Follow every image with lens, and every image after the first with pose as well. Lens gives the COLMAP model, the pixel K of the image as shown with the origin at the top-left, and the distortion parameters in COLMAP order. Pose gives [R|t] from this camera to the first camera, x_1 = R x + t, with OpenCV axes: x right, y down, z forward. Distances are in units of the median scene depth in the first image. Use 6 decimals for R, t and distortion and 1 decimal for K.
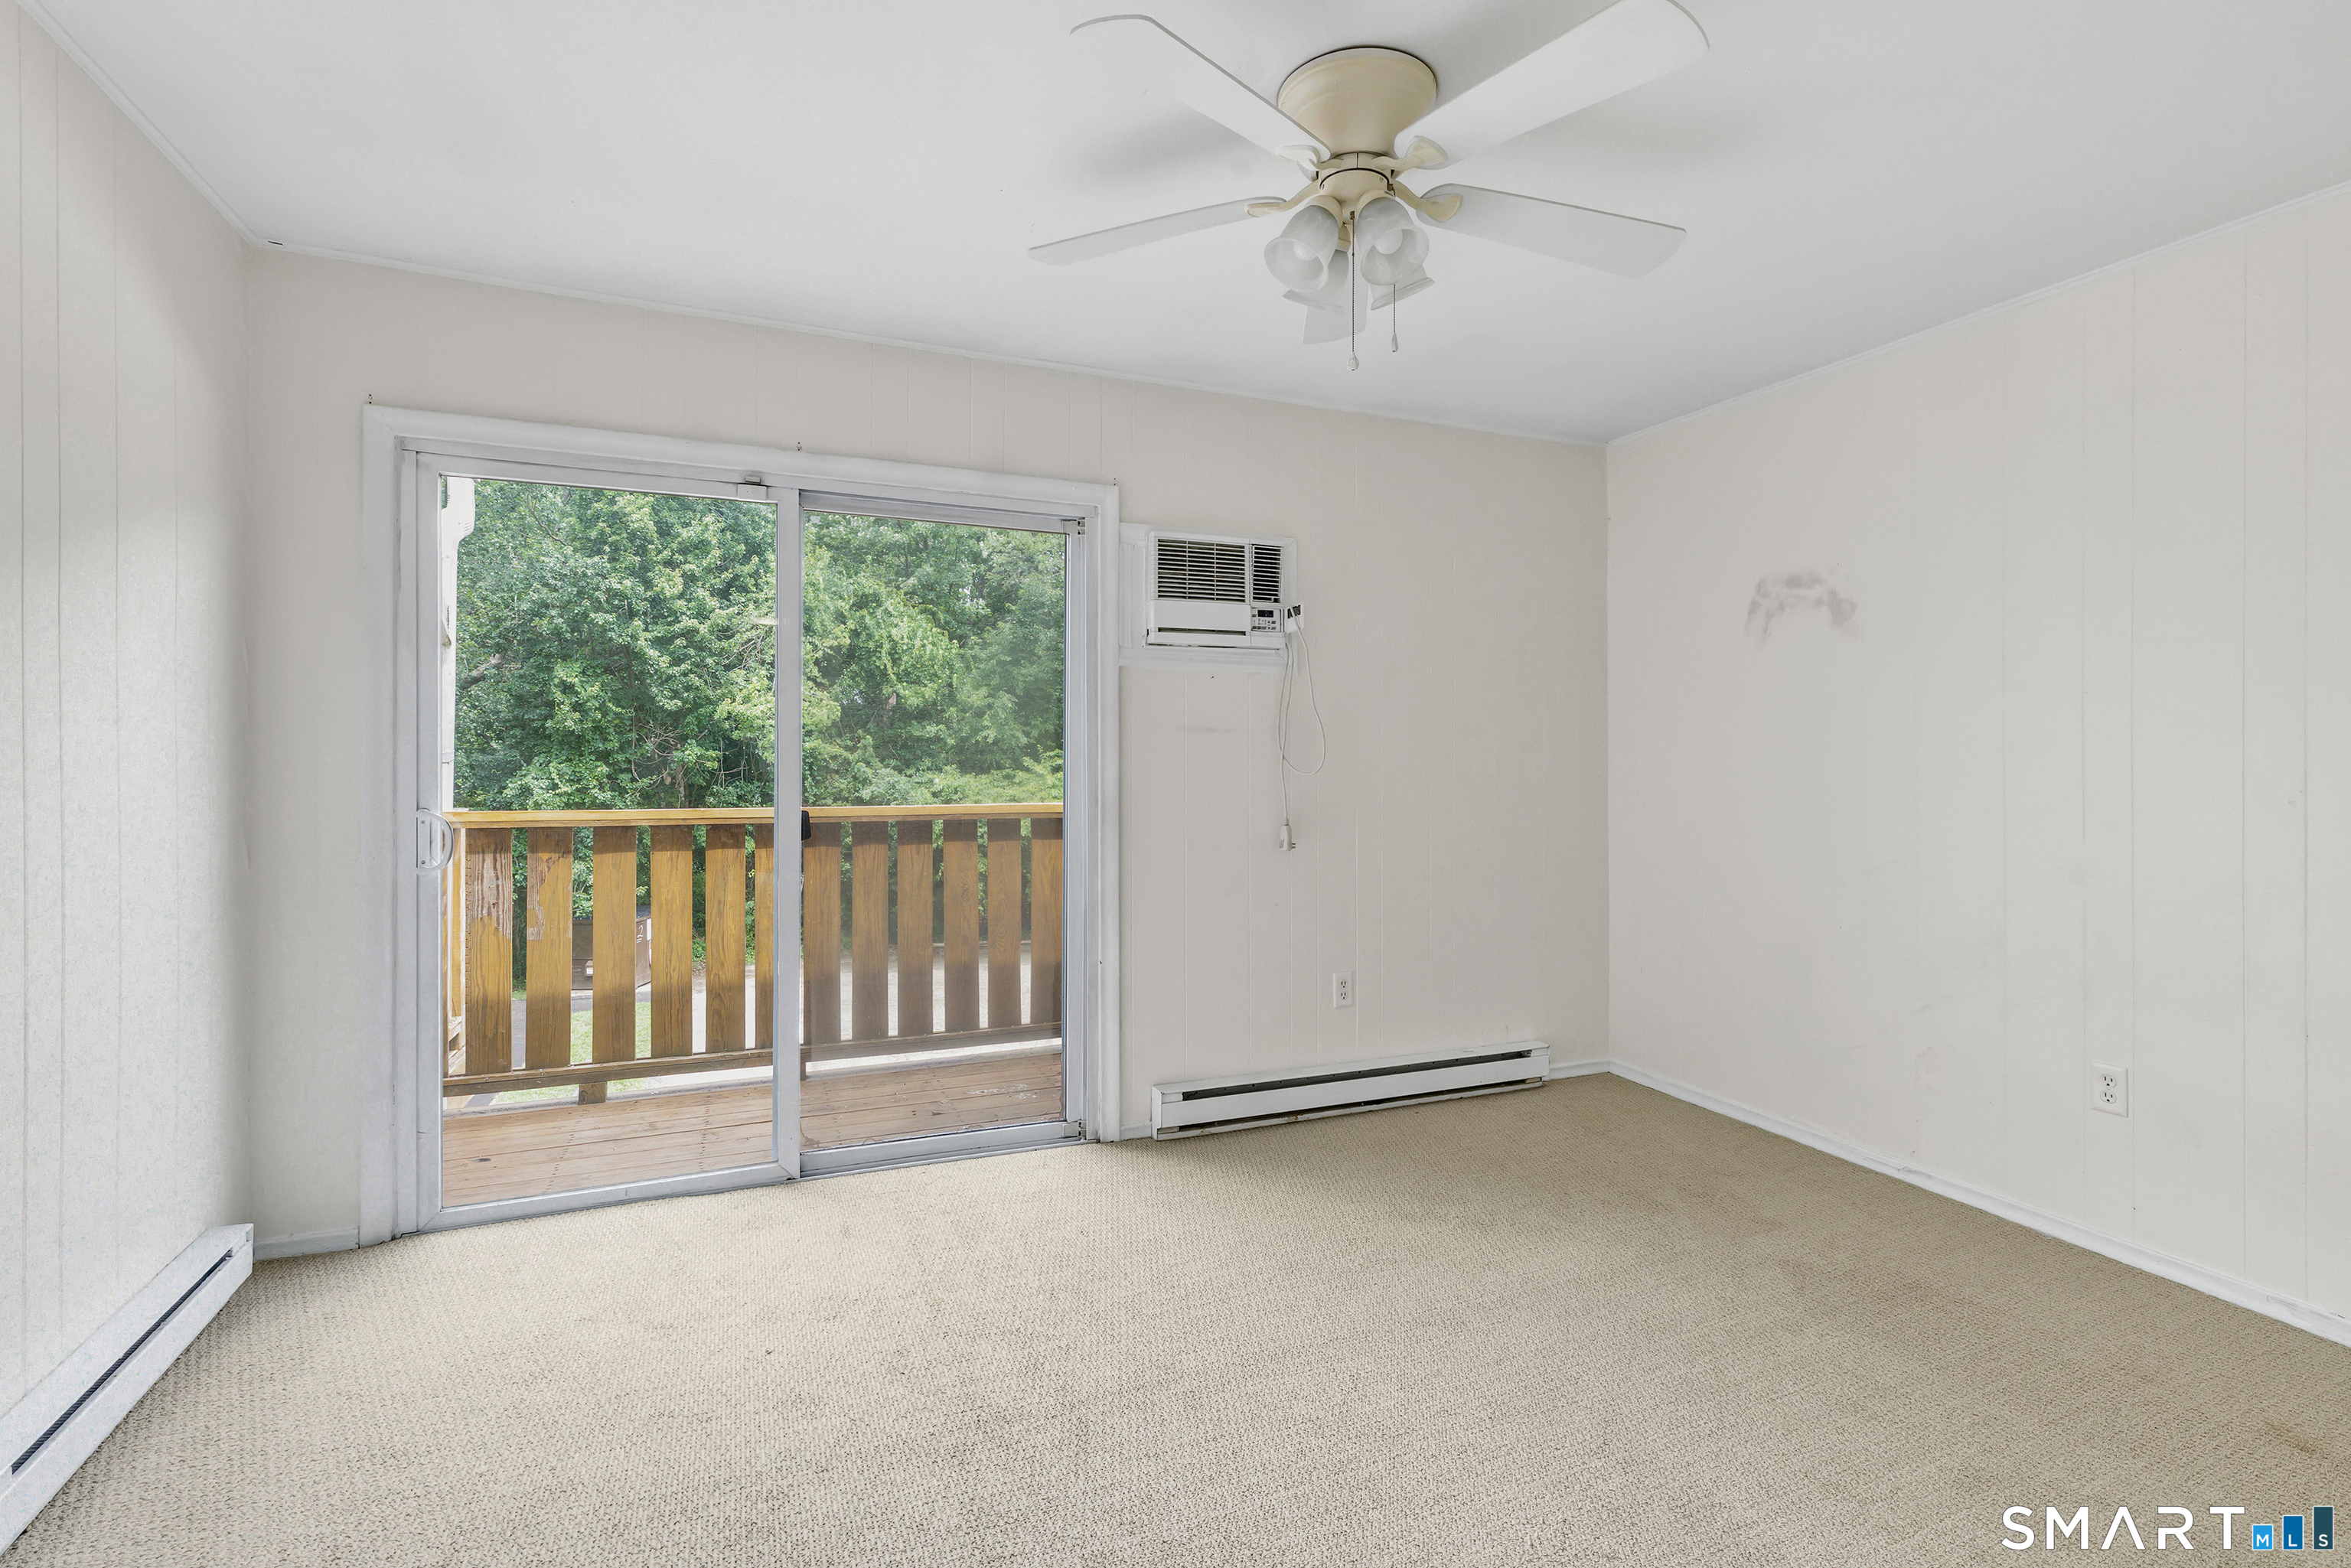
lens RADIAL K [[1049.4, 0, 1170.7], [0, 1049.4, 772.7], [0, 0, 1]] dist [-0.002448, 0.000572]
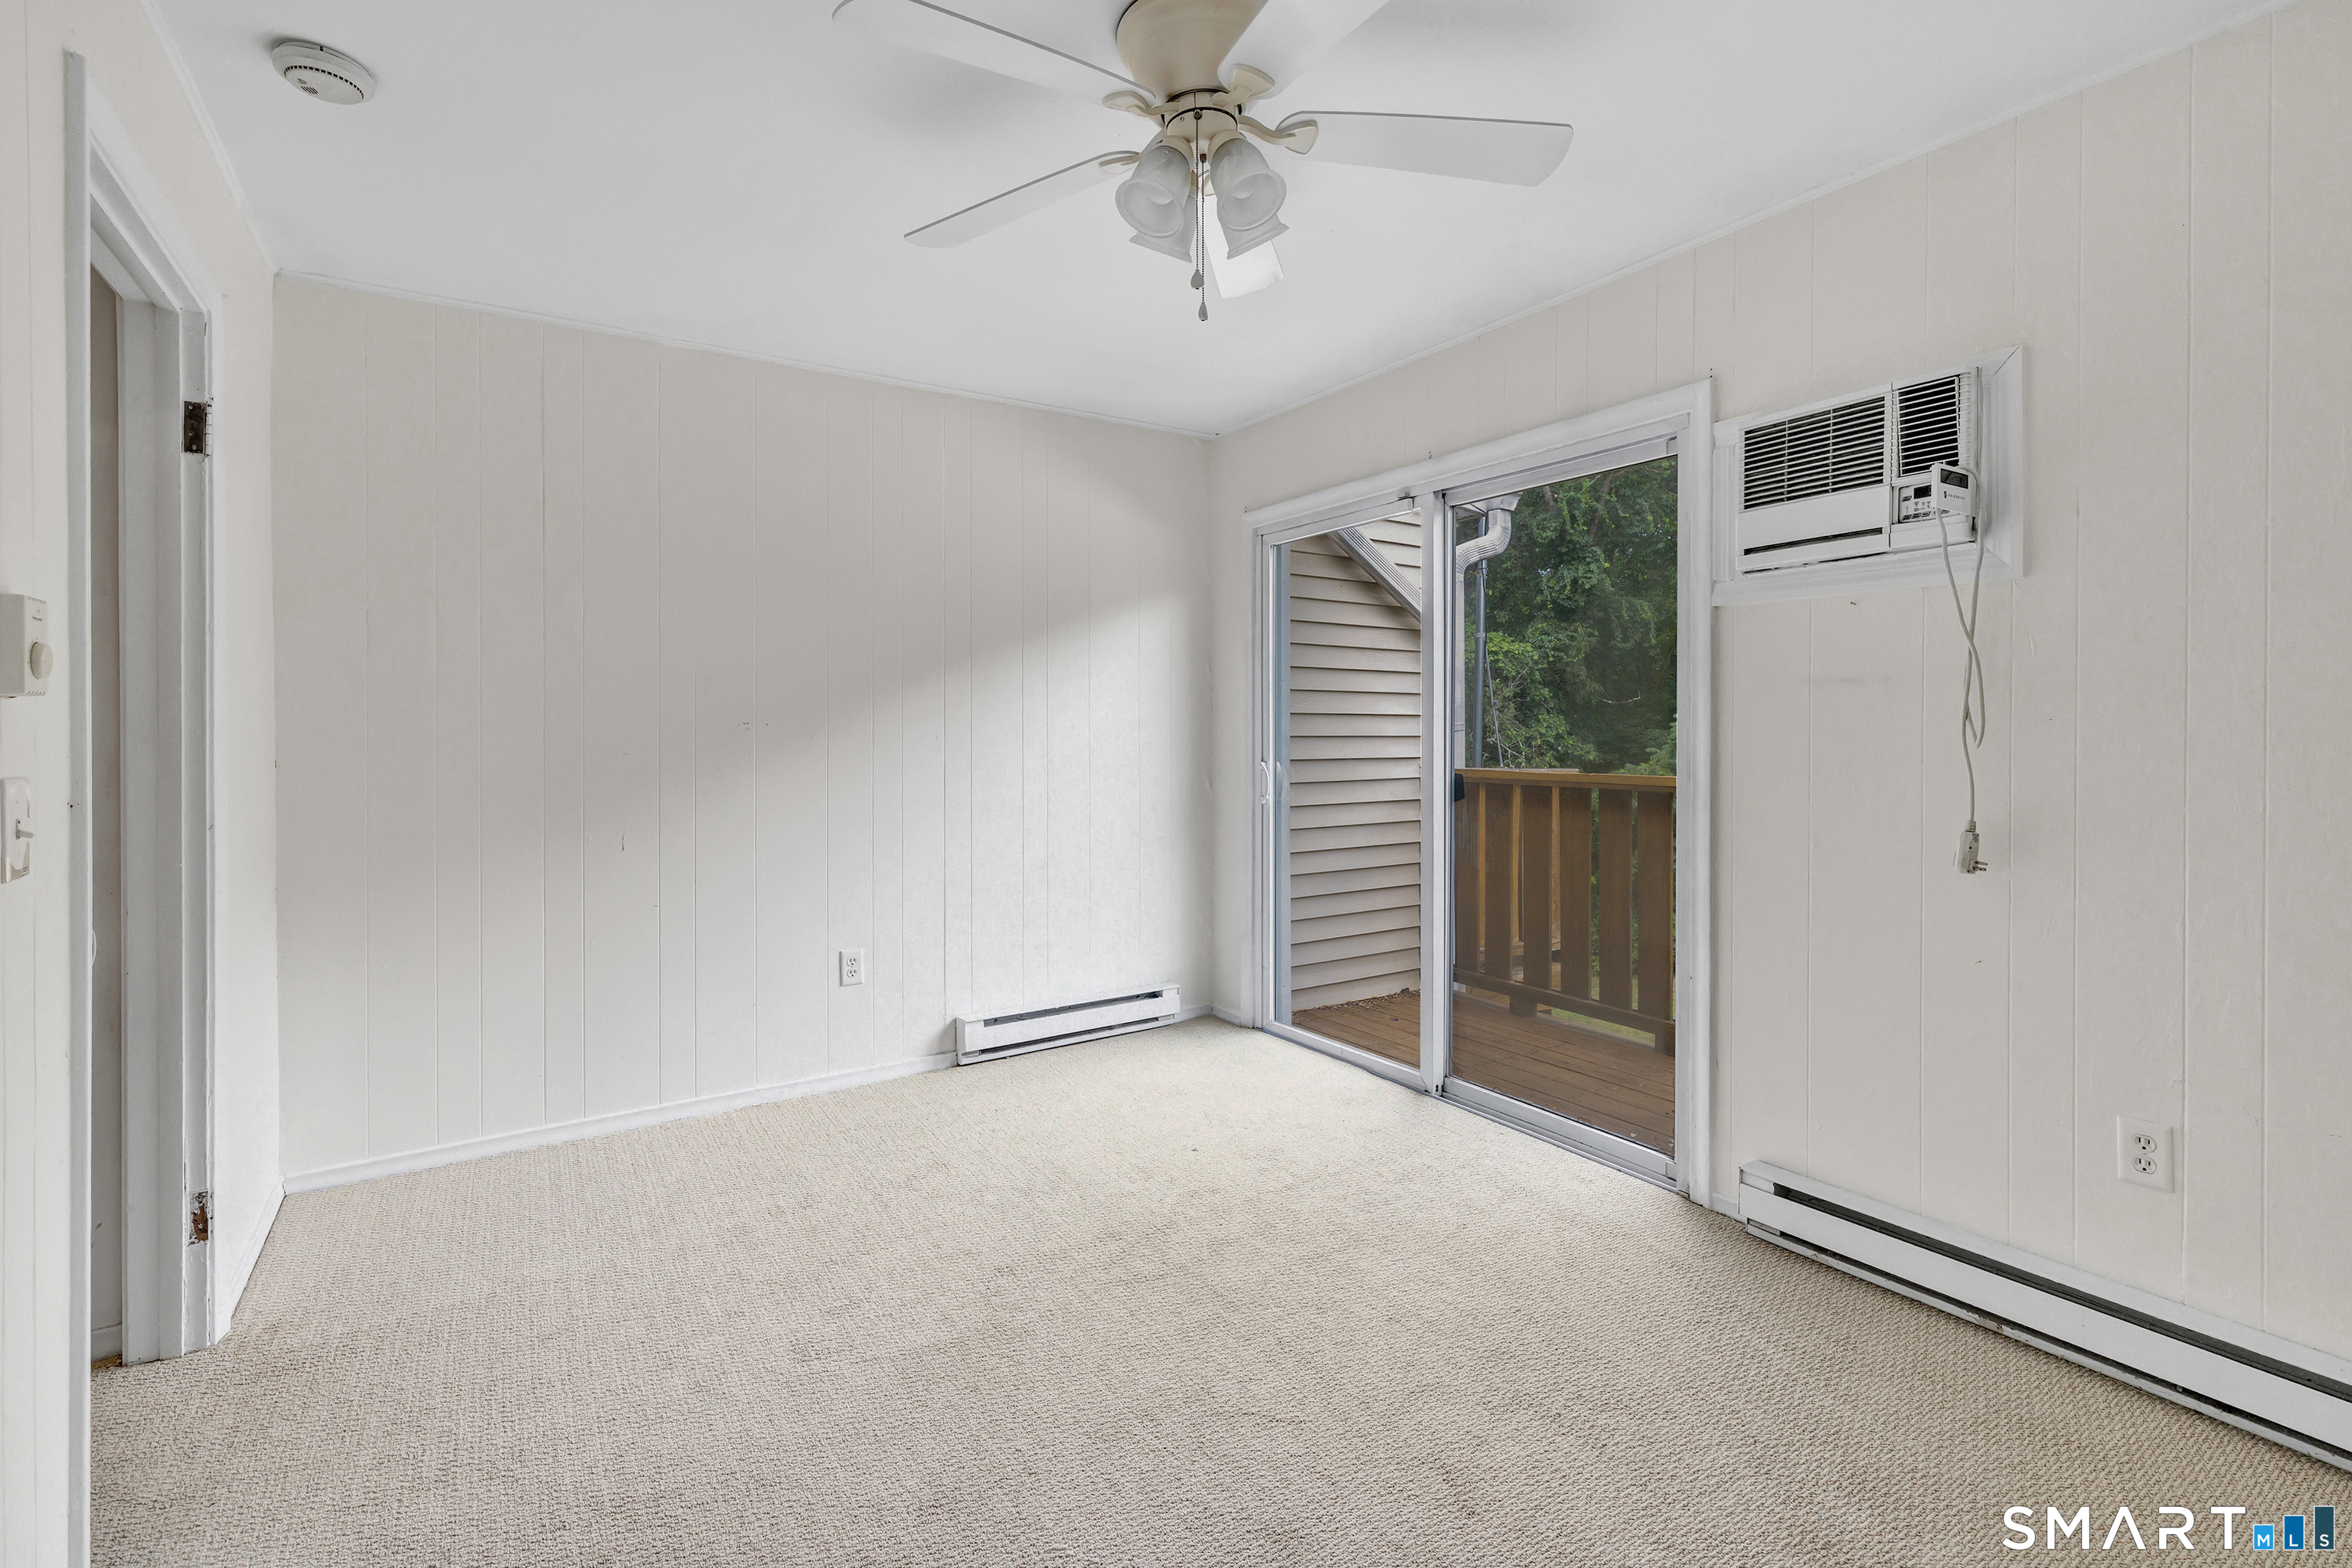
lens RADIAL K [[1049.8, 0, 1223.3], [0, 1049.8, 744.0], [0, 0, 1]] dist [-0.002448, 0.000572]
pose [[0.216307, 0.006104, -0.976306, 0.770181], [-0.016133, 0.999866, 0.002677, 0.007674], [0.976192, 0.015172, 0.216377, 0.566764]]
